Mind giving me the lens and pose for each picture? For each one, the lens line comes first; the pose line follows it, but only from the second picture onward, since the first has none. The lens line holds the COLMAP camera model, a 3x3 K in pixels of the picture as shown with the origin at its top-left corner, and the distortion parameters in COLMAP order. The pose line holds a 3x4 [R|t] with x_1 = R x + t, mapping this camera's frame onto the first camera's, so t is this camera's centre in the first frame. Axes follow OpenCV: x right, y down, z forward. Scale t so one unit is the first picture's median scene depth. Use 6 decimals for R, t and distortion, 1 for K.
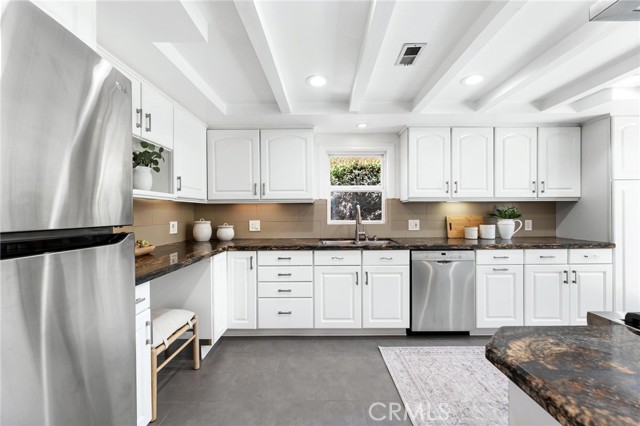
lens RADIAL K [[262.7, 0, 320.0], [0, 262.7, 213.0], [0, 0, 1]] dist [-0.000879, 0.000044]
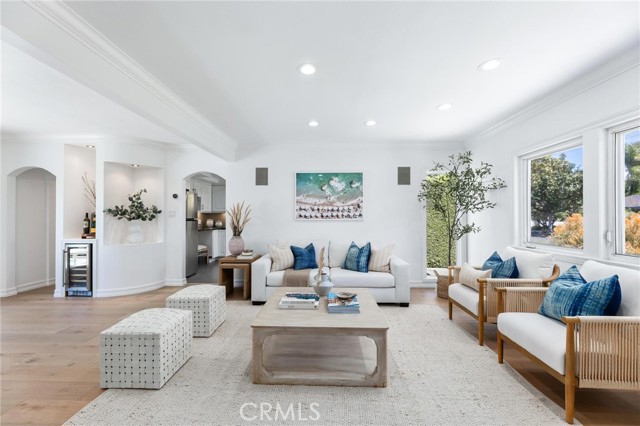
lens RADIAL K [[251.5, 0, 319.0], [0, 251.5, 214.7], [0, 0, 1]] dist [-0.000992, -0.000518]
pose [[0.999871, 0.002250, -0.015898, 0.736903], [-0.002388, 0.999960, -0.008644, 0.000041], [0.015878, 0.008681, 0.999836, -1.612812]]
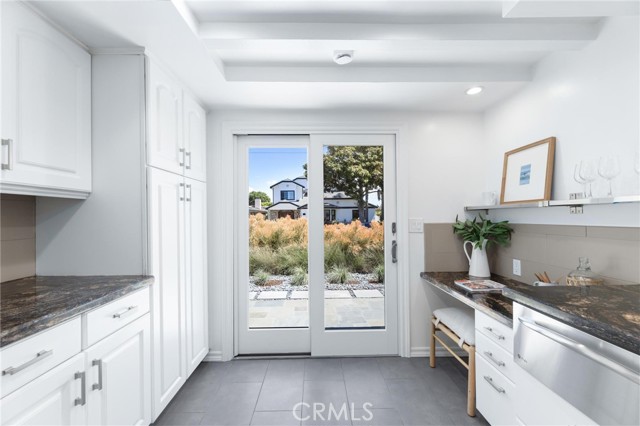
lens RADIAL K [[264.8, 0, 320.9], [0, 264.8, 215.1], [0, 0, 1]] dist [-0.003238, -0.000175]
pose [[-0.032289, 0.009027, 0.999438, 0.464491], [0.009156, 0.999920, -0.008735, -0.007312], [-0.999437, 0.008869, -0.032369, 0.569697]]
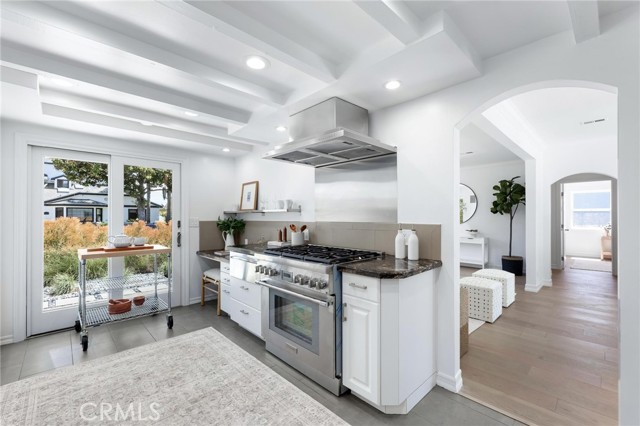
lens RADIAL K [[271.7, 0, 320.0], [0, 271.7, 214.6], [0, 0, 1]] dist [0.000902, 0.000226]
pose [[-0.696830, 0.008740, 0.717183, -0.143529], [0.005400, 0.999961, -0.006939, -0.005849], [-0.717216, -0.000962, -0.696850, 0.744957]]
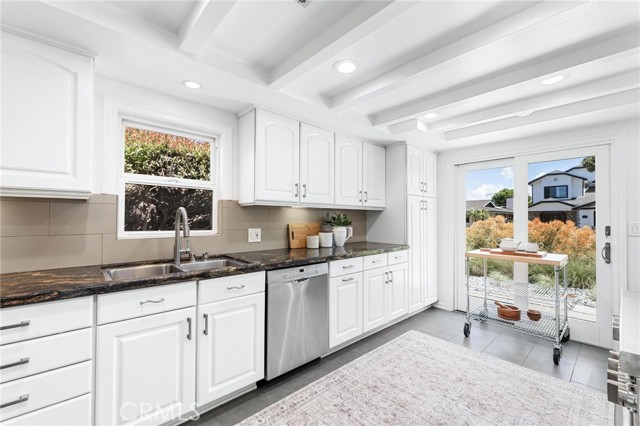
lens RADIAL K [[271.7, 0, 320.0], [0, 271.7, 214.6], [0, 0, 1]] dist [0.000902, 0.000226]
pose [[0.732712, 0.017630, 0.680310, -0.059644], [-0.007890, 0.999817, -0.017412, -0.003390], [-0.680493, 0.007390, 0.732717, 0.299306]]
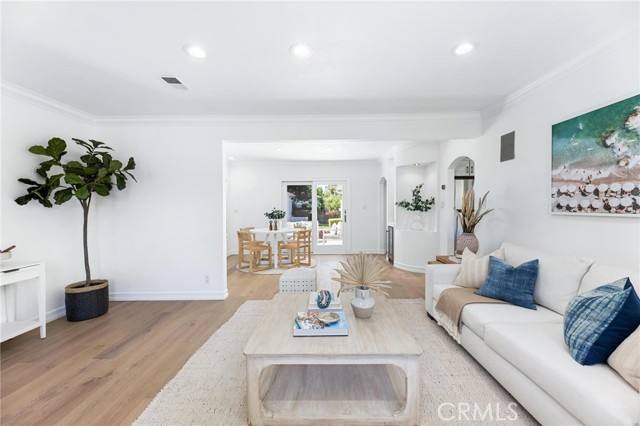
lens RADIAL K [[256.9, 0, 323.4], [0, 256.9, 214.1], [0, 0, 1]] dist [0.000102, -0.000072]
pose [[0.014939, 0.027801, -0.999502, 1.416983], [0.005841, 0.999594, 0.027891, -0.009322], [0.999871, -0.006255, 0.014770, -0.809793]]
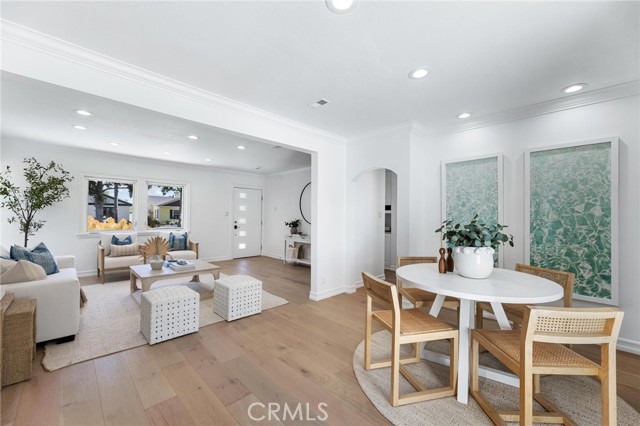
lens RADIAL K [[251.5, 0, 319.0], [0, 251.5, 214.7], [0, 0, 1]] dist [-0.000992, -0.000518]
pose [[-0.708320, 0.003060, 0.705885, -0.826459], [-0.005188, 0.999941, -0.009541, 0.005254], [-0.705872, -0.010420, -0.708262, -0.349018]]
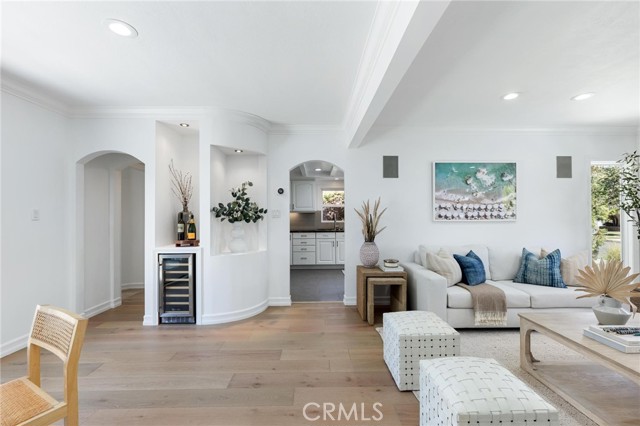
lens RADIAL K [[275.0, 0, 320.0], [0, 275.0, 213.0], [0, 0, 1]] dist [0.000603, 0.000038]
pose [[0.999680, 0.001337, 0.025254, -0.045279], [-0.000951, 0.999883, -0.015271, -0.000311], [-0.025271, 0.015242, 0.999564, -1.403420]]
